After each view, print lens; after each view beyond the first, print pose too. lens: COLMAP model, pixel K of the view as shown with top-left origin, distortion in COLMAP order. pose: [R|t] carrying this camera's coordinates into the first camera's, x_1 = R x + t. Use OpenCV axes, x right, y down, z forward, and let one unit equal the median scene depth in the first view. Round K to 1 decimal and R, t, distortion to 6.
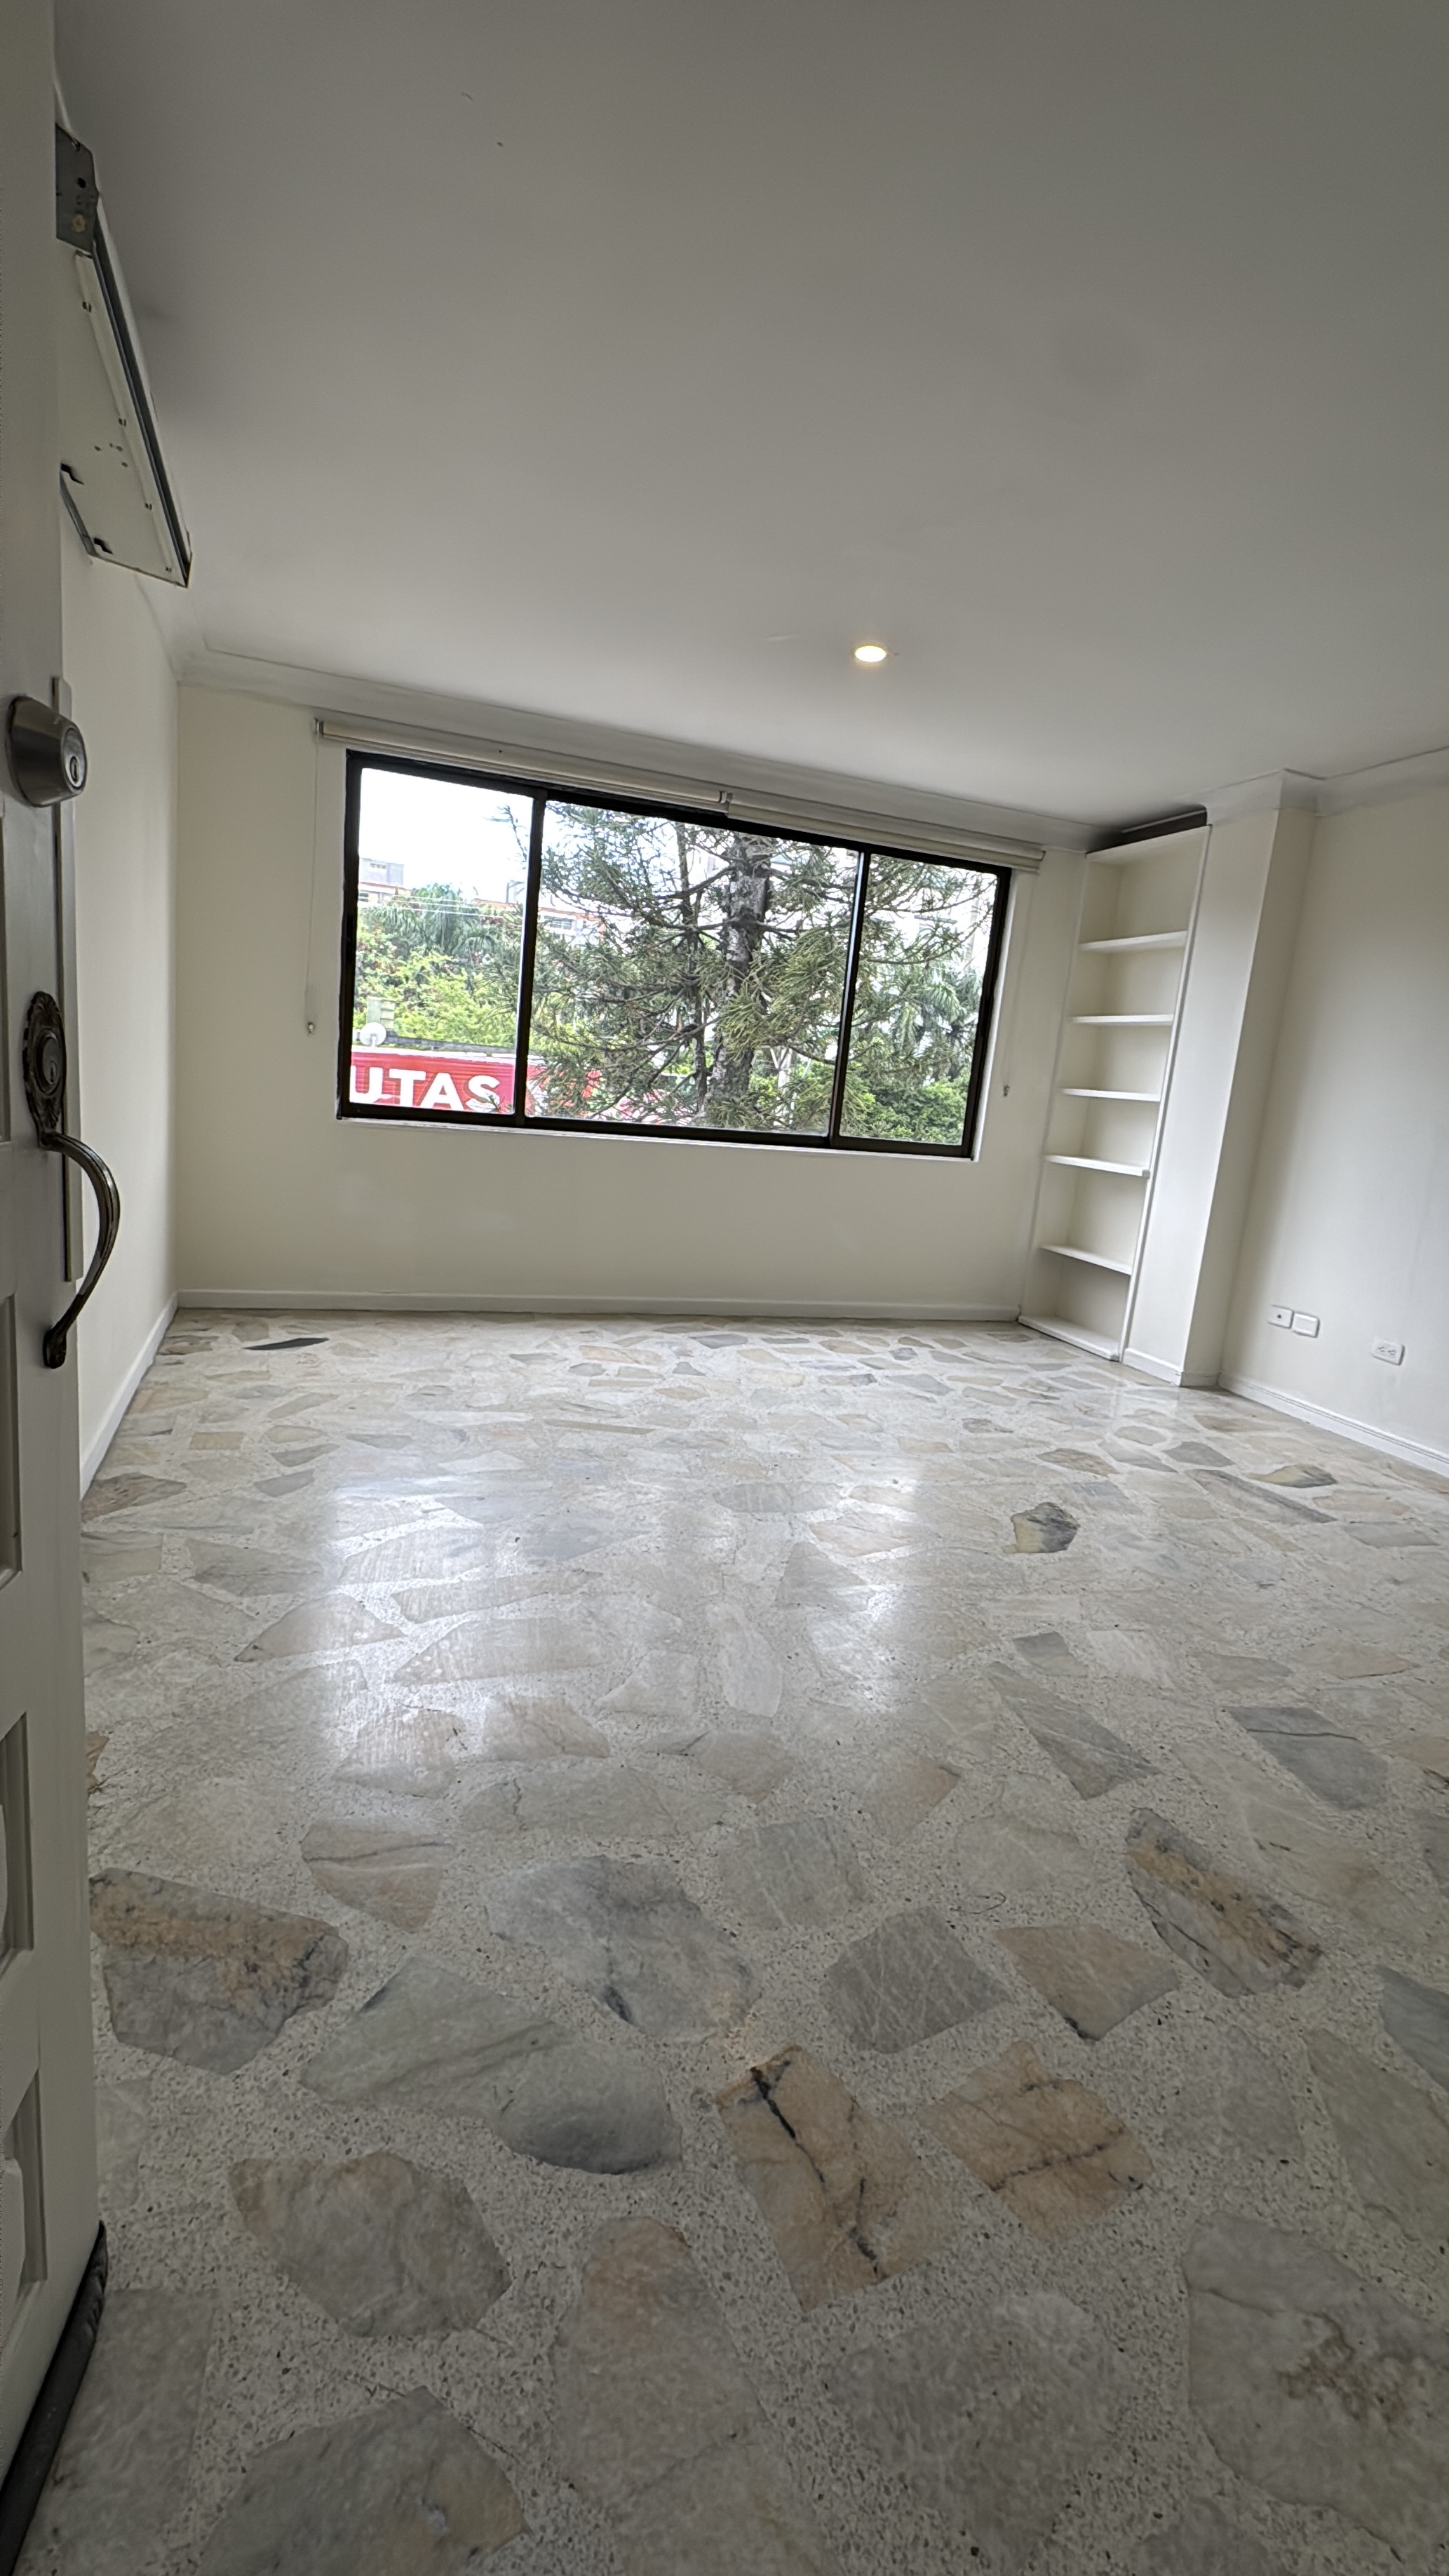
lens RADIAL K [[1130.3, 0, 724.5], [0, 1130.3, 1288.0], [0, 0, 1]] dist [-0.001433, 0.000268]
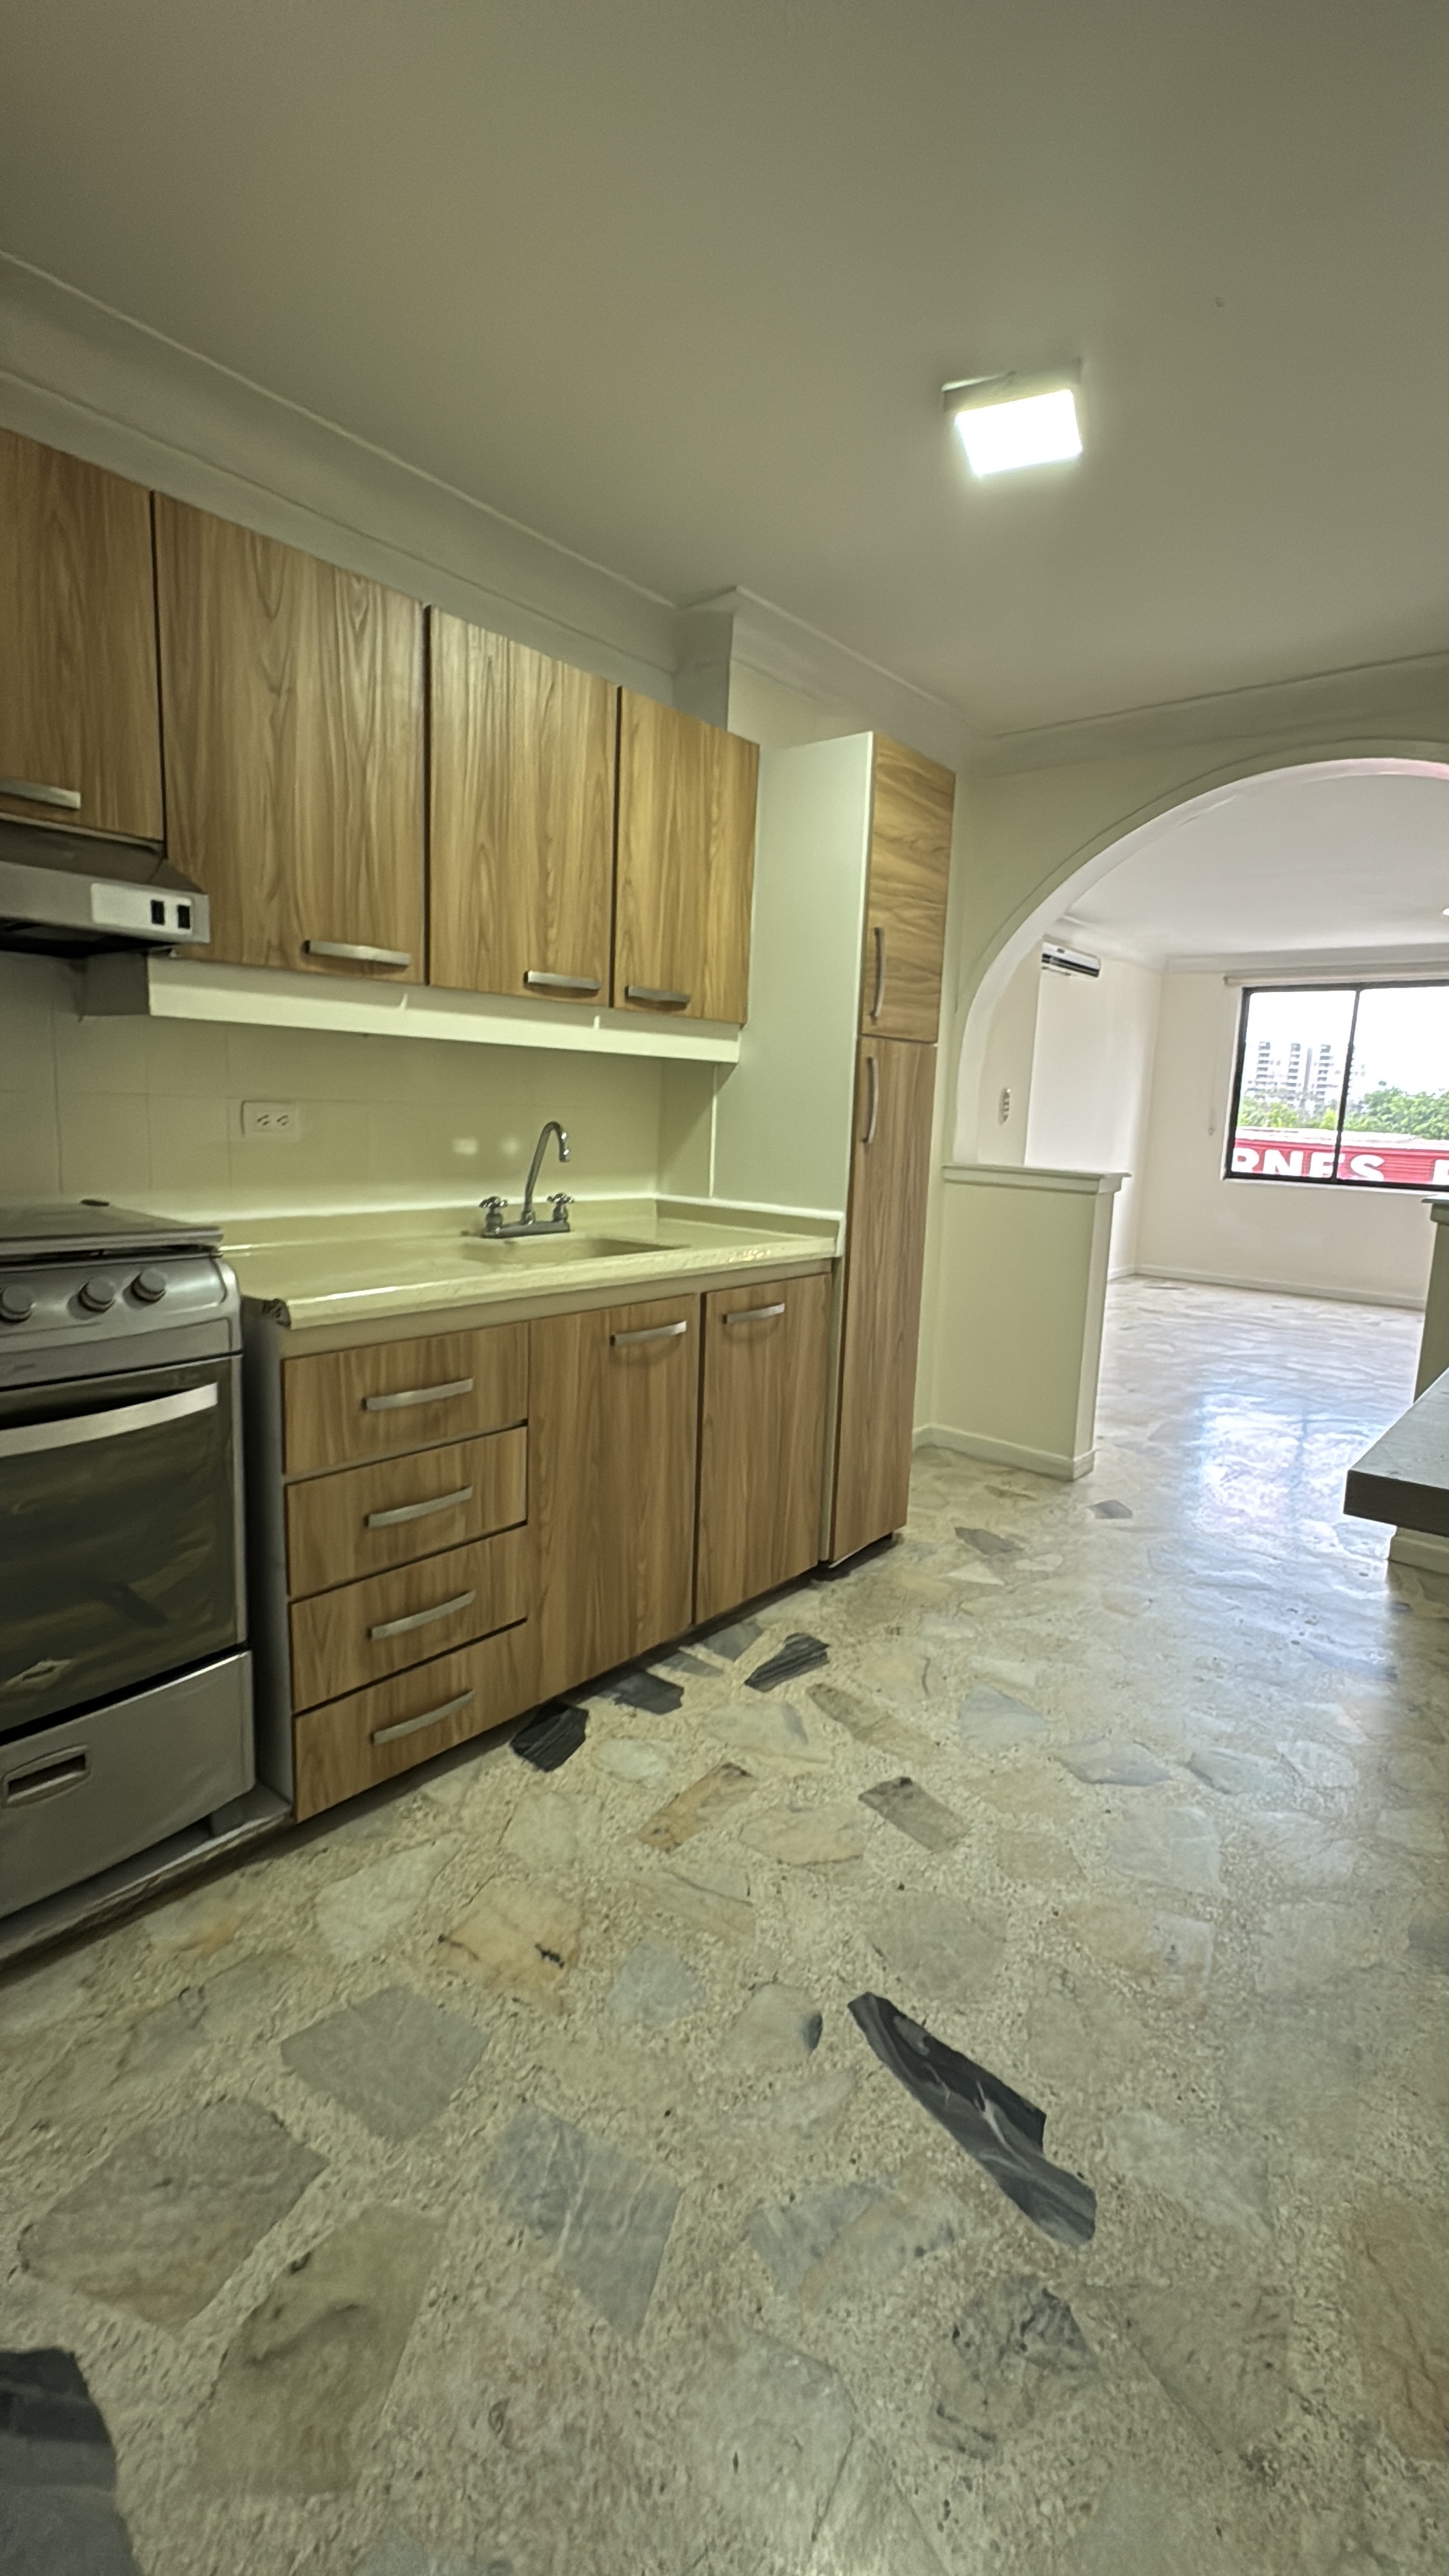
lens RADIAL K [[1130.3, 0, 724.5], [0, 1130.3, 1288.0], [0, 0, 1]] dist [-0.001433, 0.000268]
pose [[0.514302, 0.067728, -0.854930, 1.003149], [-0.150381, 0.988553, -0.012151, 0.206160], [0.844321, 0.134814, 0.518600, -0.751460]]
